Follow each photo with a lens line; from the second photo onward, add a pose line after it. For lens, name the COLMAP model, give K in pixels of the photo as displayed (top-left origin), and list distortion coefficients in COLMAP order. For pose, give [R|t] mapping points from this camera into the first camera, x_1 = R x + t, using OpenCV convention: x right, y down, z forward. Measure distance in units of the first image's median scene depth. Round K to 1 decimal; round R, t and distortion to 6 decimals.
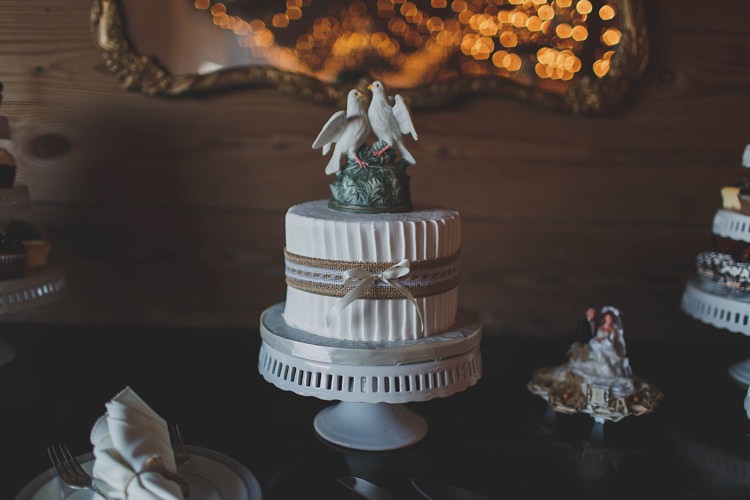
lens RADIAL K [[750.1, 0, 373.9], [0, 750.1, 252.3], [0, 0, 1]] dist [0.000355, 0.000000]
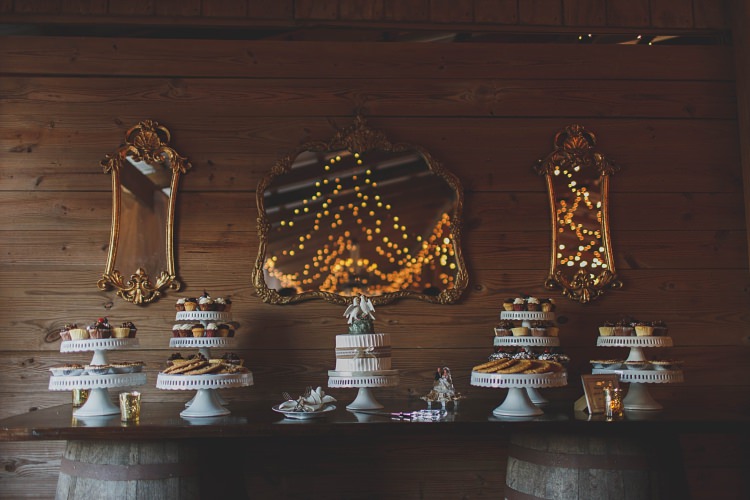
lens RADIAL K [[750.1, 0, 375.3], [0, 750.1, 250.0], [0, 0, 1]] dist [0.000355, 0.000000]
pose [[0.998837, -0.044591, 0.018355, 0.010473], [0.047929, 0.959903, -0.276205, 0.498005], [-0.005303, 0.276763, 0.960924, -2.238792]]
